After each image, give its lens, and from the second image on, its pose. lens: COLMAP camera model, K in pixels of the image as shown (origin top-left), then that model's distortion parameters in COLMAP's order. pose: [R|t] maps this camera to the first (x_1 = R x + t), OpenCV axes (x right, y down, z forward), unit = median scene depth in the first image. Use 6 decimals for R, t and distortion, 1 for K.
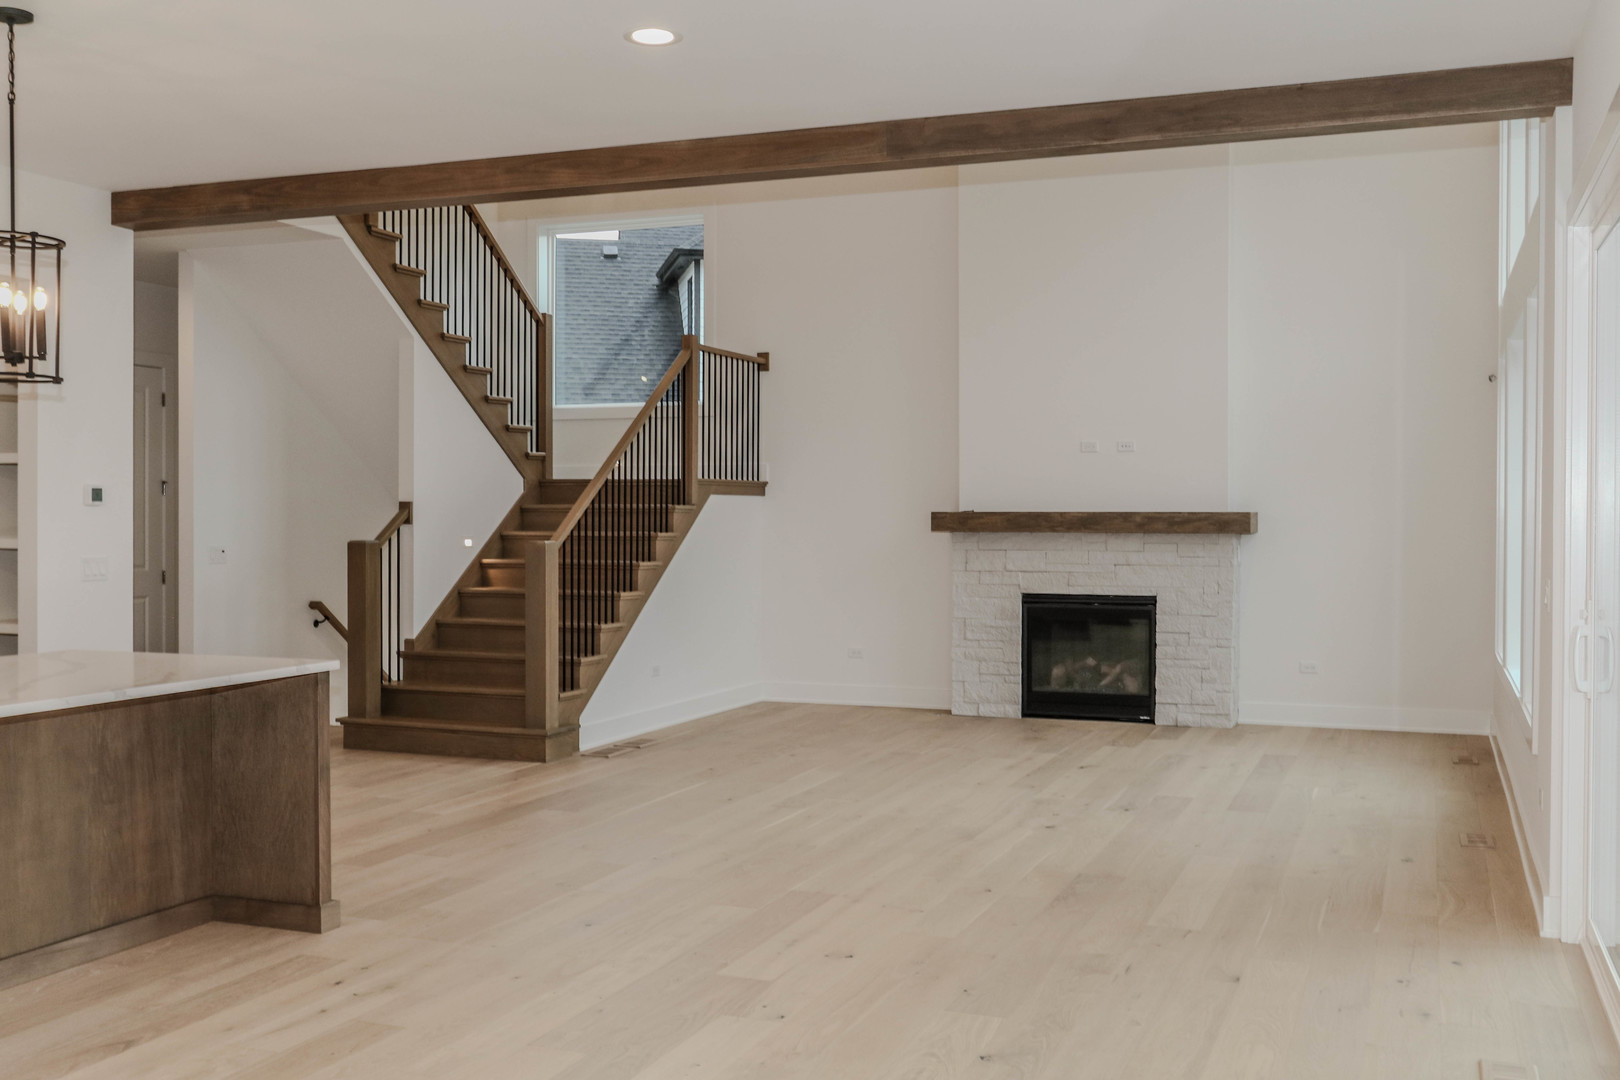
lens RADIAL K [[1597.2, 0, 810.0], [0, 1597.2, 540.0], [0, 0, 1]] dist [-0.056907, 0.100853]
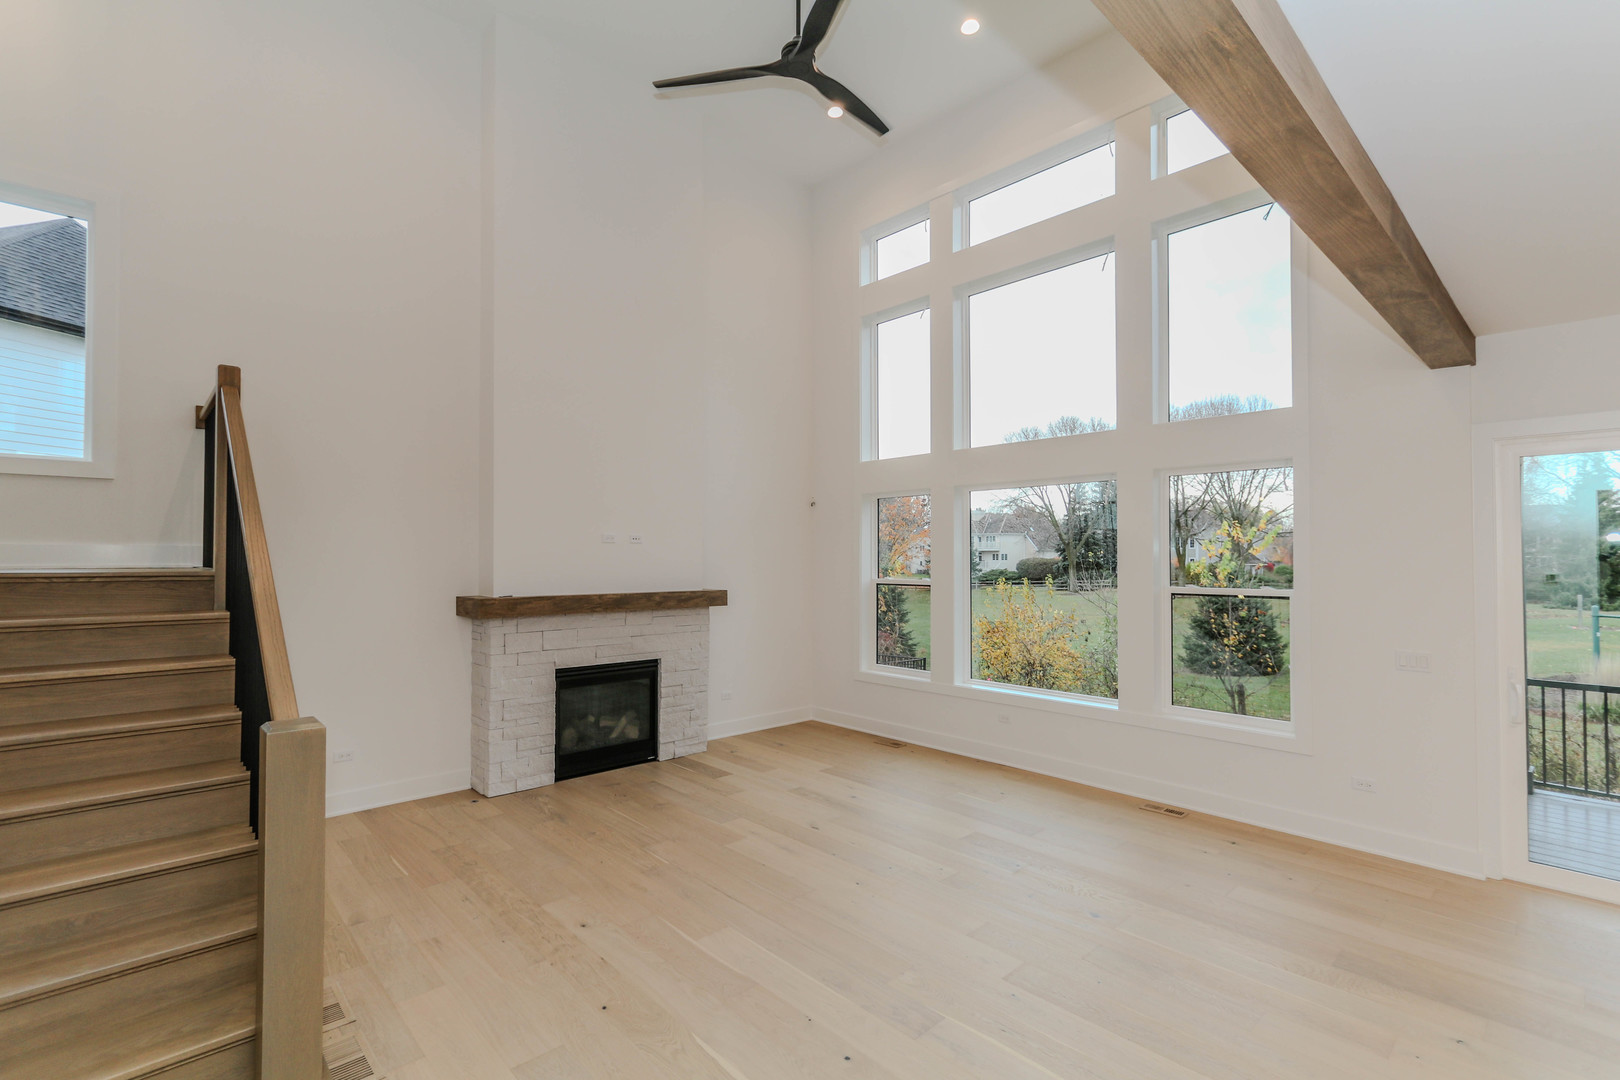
lens RADIAL K [[736.7, 0, 792.3], [0, 736.7, 545.7], [0, 0, 1]] dist [-0.001632, 0.000389]
pose [[0.446204, 0.015317, 0.894800, -0.269139], [0.012906, 0.999639, -0.023548, -0.040577], [-0.894838, 0.022055, 0.445845, 0.669911]]
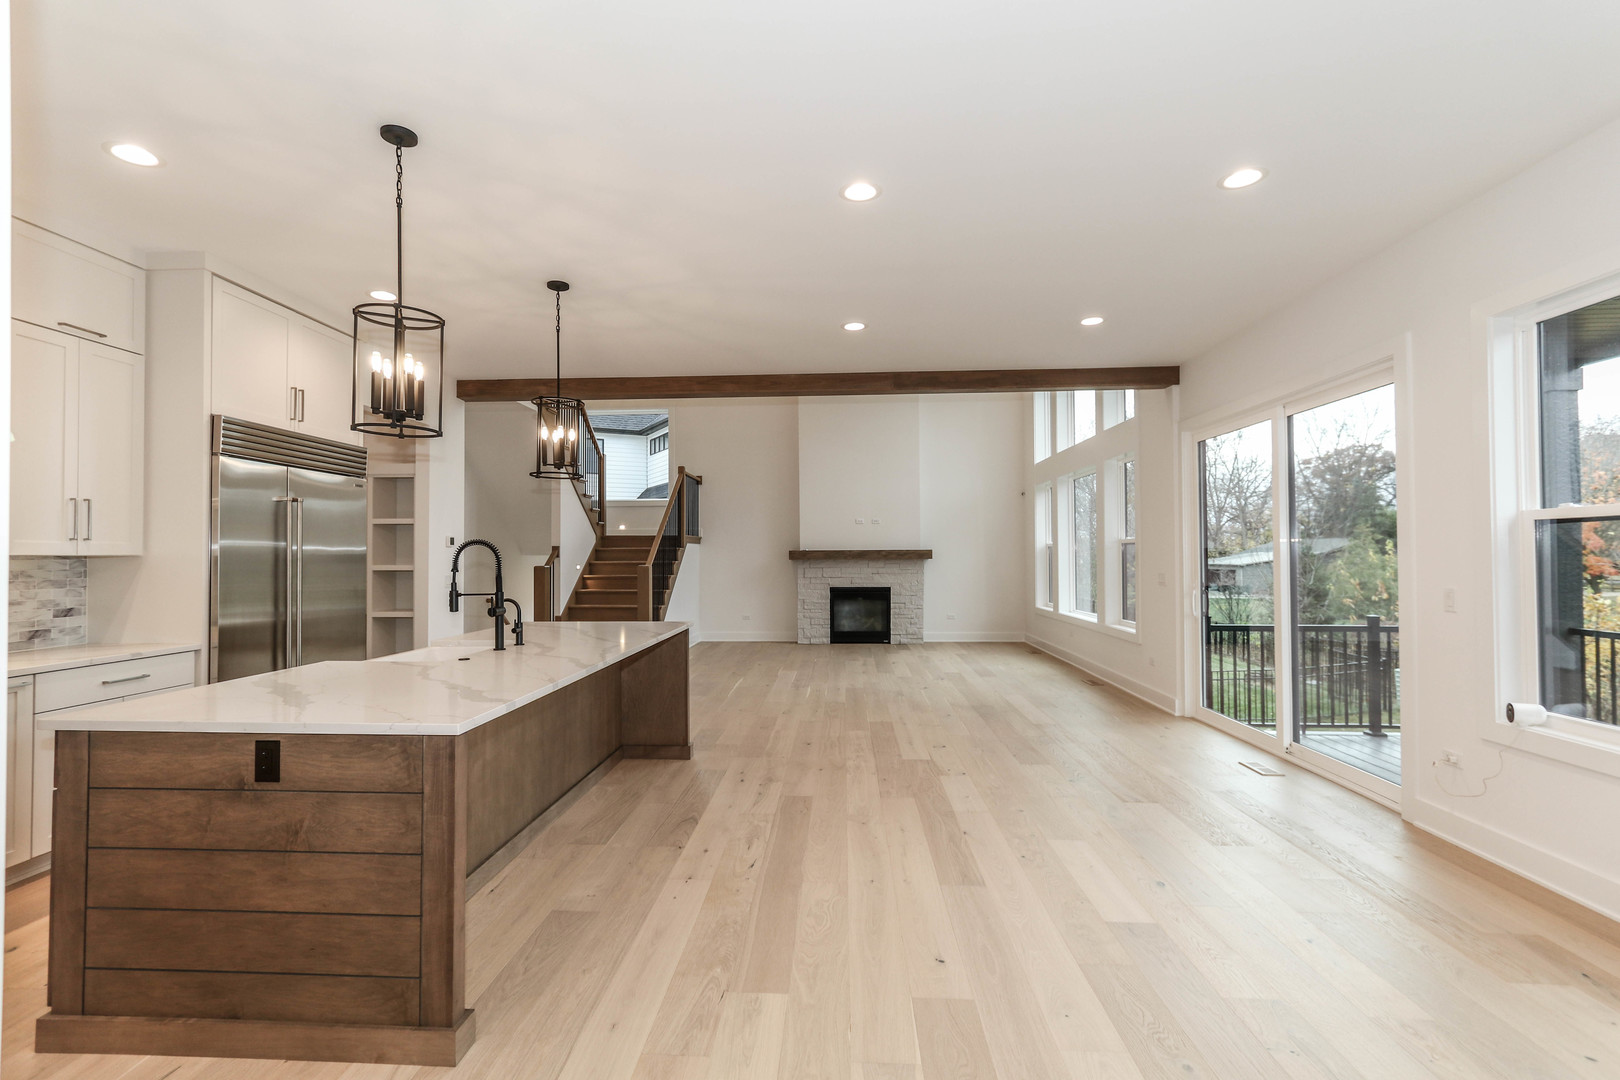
lens RADIAL K [[737.7, 0, 797.5], [0, 737.7, 547.5], [0, 0, 1]] dist [-0.003893, 0.003704]
pose [[0.952896, -0.003185, 0.303280, -0.236888], [0.011507, 0.999605, -0.025657, 0.004143], [-0.303078, 0.027938, 0.952556, 0.037717]]
